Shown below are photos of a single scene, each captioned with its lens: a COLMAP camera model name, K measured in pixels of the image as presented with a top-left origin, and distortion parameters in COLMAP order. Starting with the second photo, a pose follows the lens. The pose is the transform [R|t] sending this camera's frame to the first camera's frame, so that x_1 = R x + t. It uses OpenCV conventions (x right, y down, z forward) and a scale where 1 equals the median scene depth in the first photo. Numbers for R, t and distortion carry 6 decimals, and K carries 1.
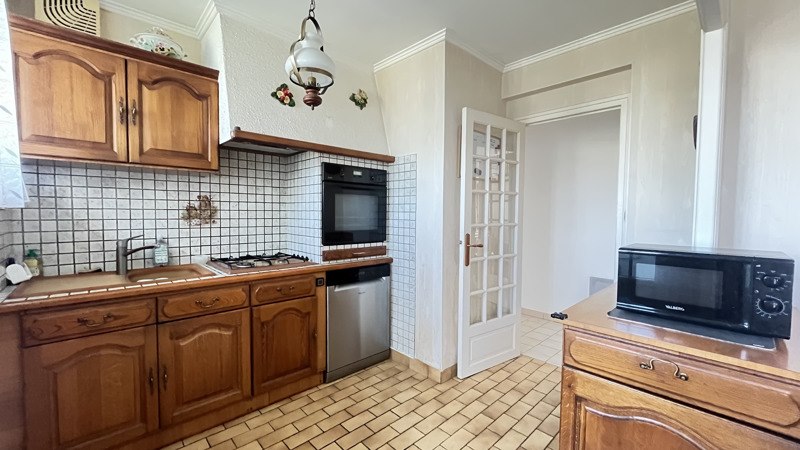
lens RADIAL K [[320.9, 0, 400.0], [0, 320.9, 225.0], [0, 0, 1]] dist [-0.001601, -0.000224]
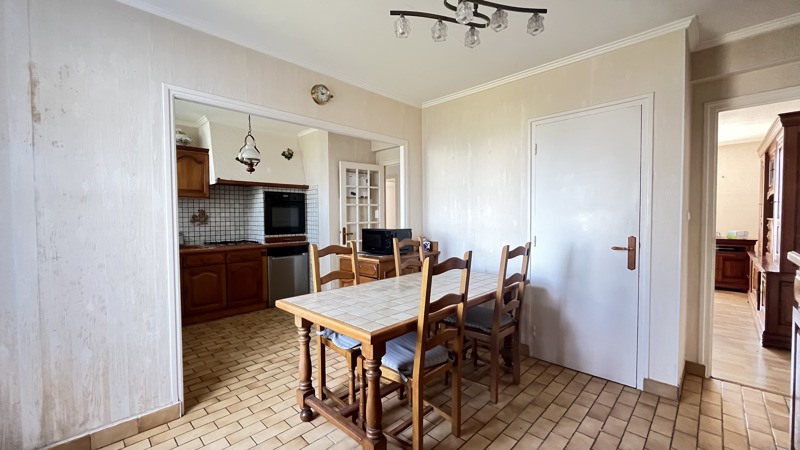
lens RADIAL K [[320.9, 0, 400.0], [0, 320.9, 225.0], [0, 0, 1]] dist [-0.001601, -0.000224]
pose [[0.999207, -0.016678, 0.036149, 0.471509], [0.017023, 0.999812, -0.009254, 0.035318], [-0.035988, 0.009862, 0.999304, -0.896118]]
